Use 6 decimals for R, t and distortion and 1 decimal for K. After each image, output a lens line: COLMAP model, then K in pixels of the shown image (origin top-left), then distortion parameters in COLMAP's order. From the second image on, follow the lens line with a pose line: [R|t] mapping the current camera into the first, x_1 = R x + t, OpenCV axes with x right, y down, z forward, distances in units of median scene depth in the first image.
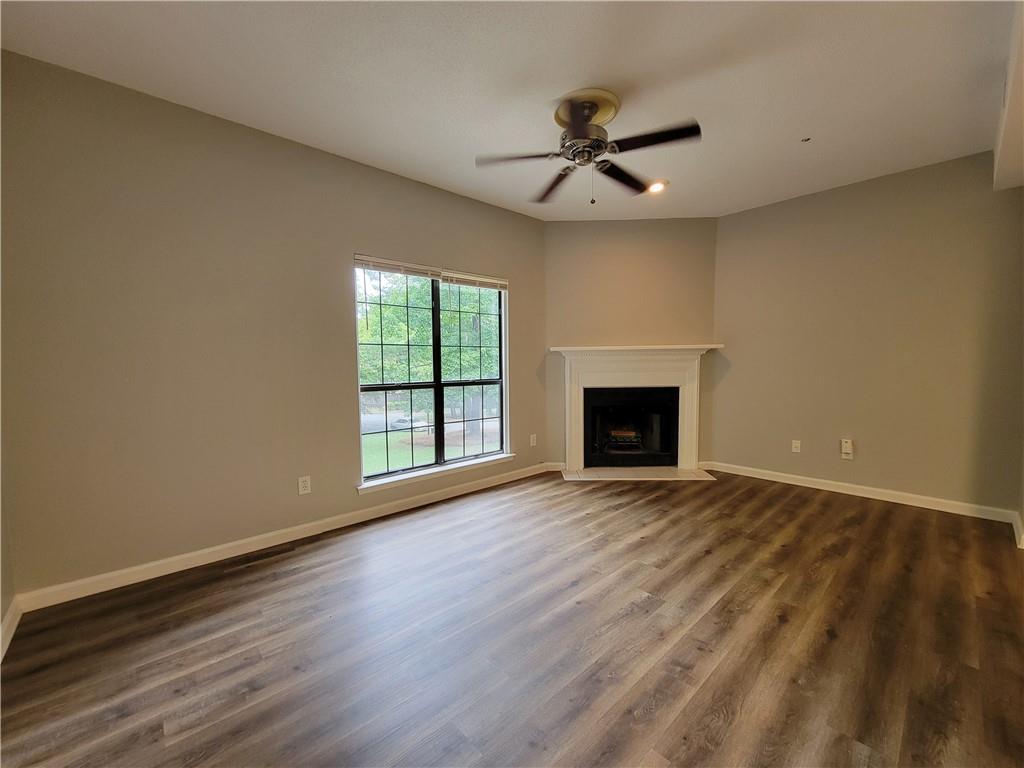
lens RADIAL K [[418.4, 0, 514.1], [0, 418.4, 393.2], [0, 0, 1]] dist [-0.007122, 0.003753]
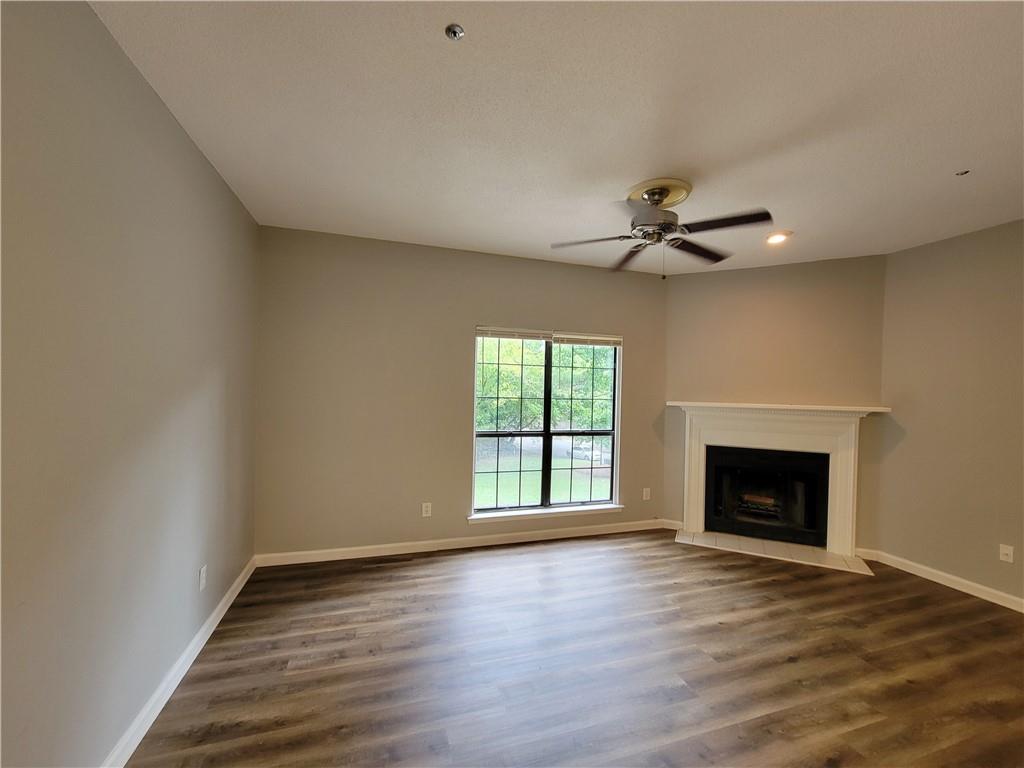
lens RADIAL K [[418.4, 0, 515.0], [0, 418.4, 393.0], [0, 0, 1]] dist [-0.007122, 0.003753]
pose [[0.907478, 0.036115, -0.418544, 0.252206], [-0.063602, 0.996625, -0.051903, -0.081468], [0.415257, 0.073721, 0.906712, -0.061717]]
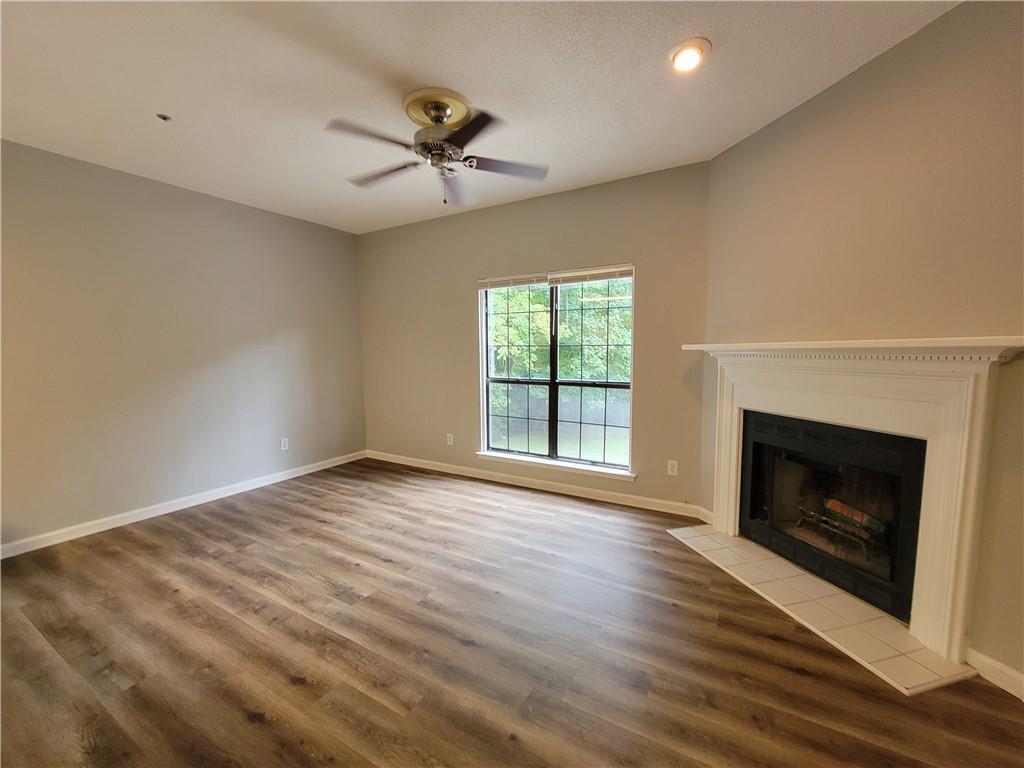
lens RADIAL K [[418.4, 0, 515.4], [0, 418.4, 394.0], [0, 0, 1]] dist [-0.007122, 0.003753]
pose [[0.286128, 0.109221, -0.951946, 1.004196], [-0.068304, 0.993280, 0.093433, -0.107117], [0.955754, 0.038288, 0.291665, 0.756594]]
